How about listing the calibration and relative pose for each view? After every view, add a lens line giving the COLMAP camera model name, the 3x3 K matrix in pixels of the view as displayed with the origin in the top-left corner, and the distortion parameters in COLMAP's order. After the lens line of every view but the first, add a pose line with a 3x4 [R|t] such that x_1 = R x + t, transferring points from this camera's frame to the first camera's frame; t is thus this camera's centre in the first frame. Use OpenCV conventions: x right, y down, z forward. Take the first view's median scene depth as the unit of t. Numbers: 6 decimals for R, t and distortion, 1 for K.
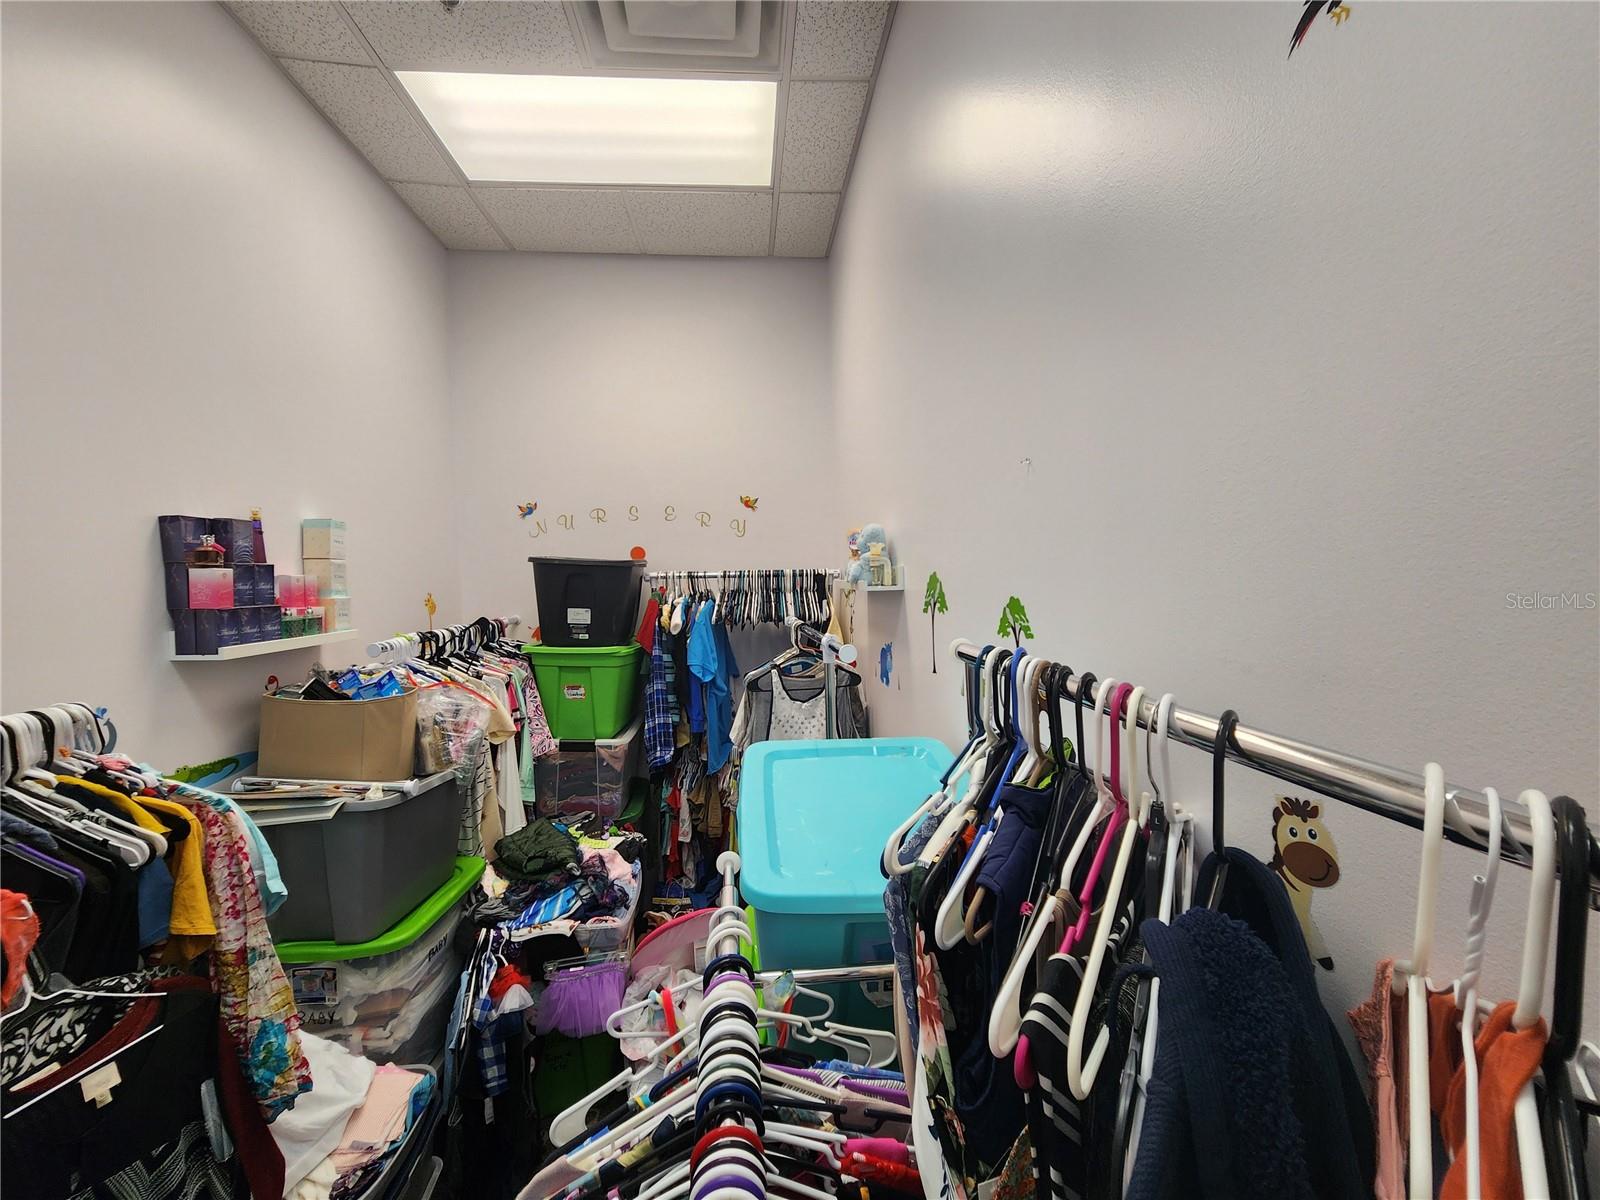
lens RADIAL K [[660.4, 0, 801.4], [0, 660.4, 605.0], [0, 0, 1]] dist [-0.001058, -0.000152]
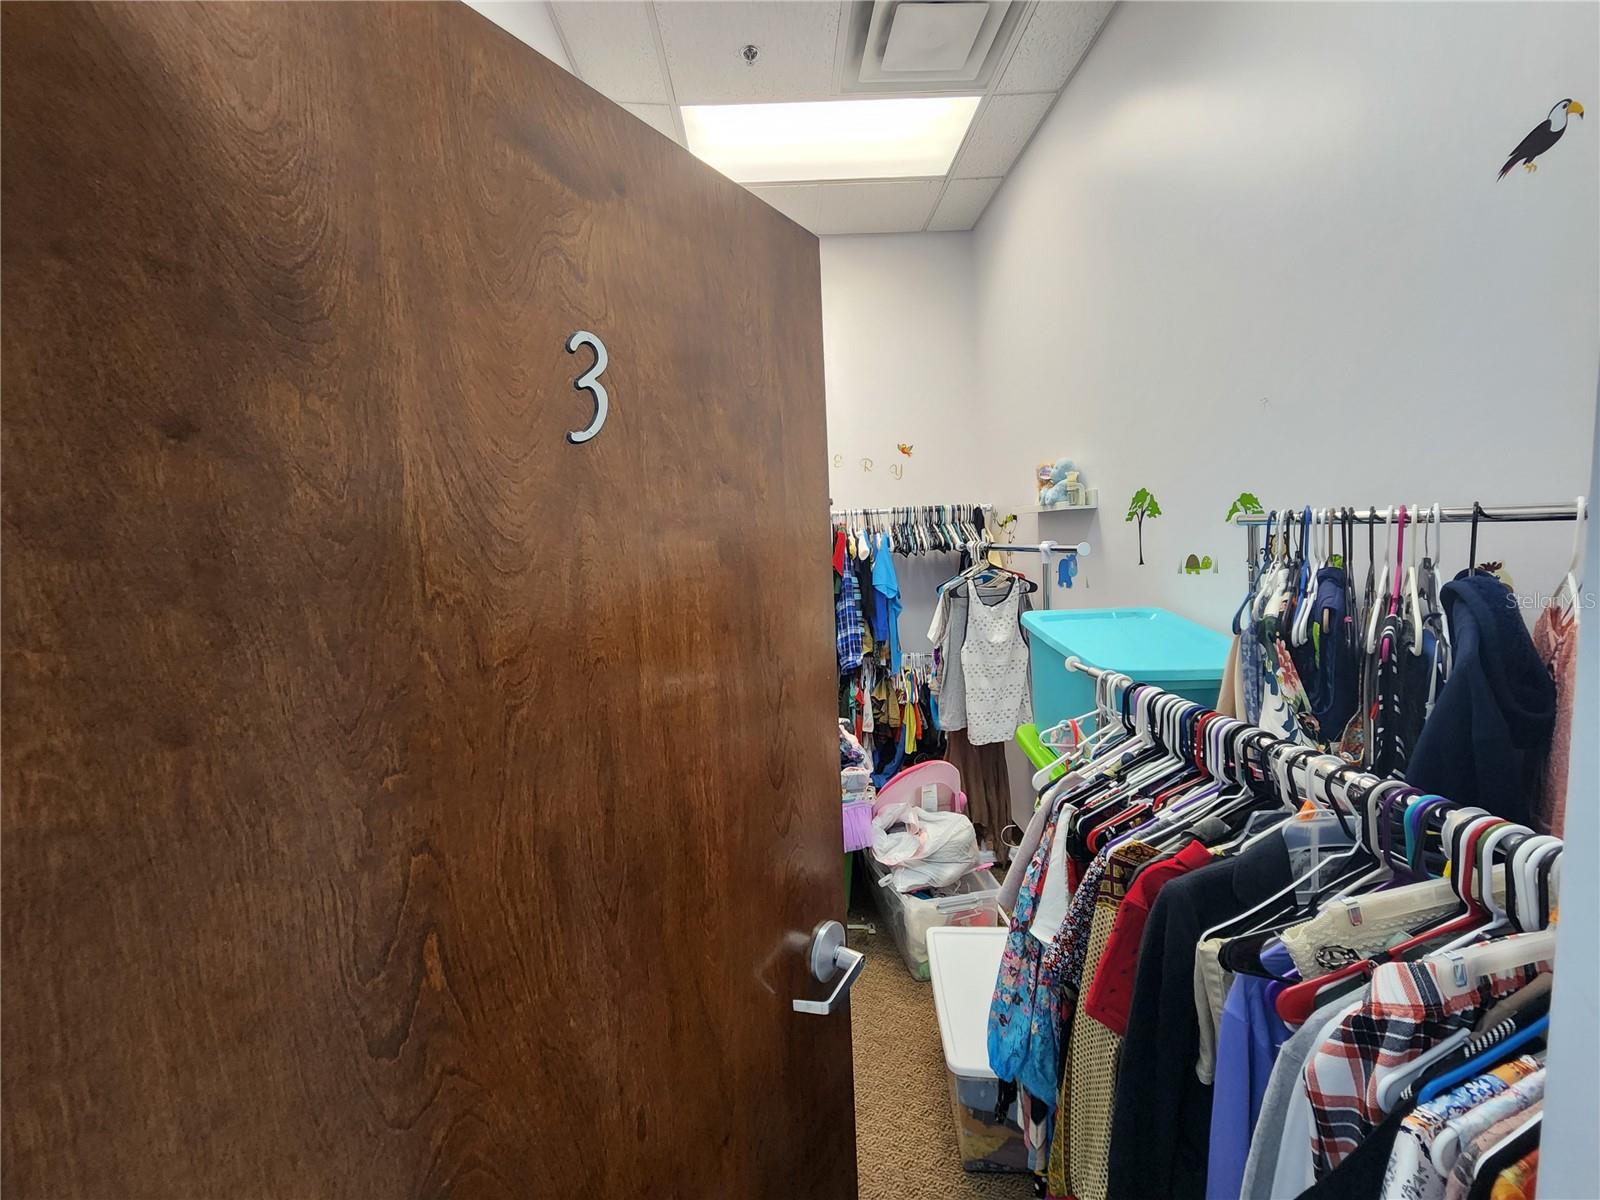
lens RADIAL K [[660.4, 0, 801.4], [0, 660.4, 605.0], [0, 0, 1]] dist [-0.001058, -0.000152]
pose [[0.998565, -0.025161, -0.047282, -0.248673], [0.028103, 0.997642, 0.062620, 0.047483], [0.045595, -0.063858, 0.996917, -0.220361]]
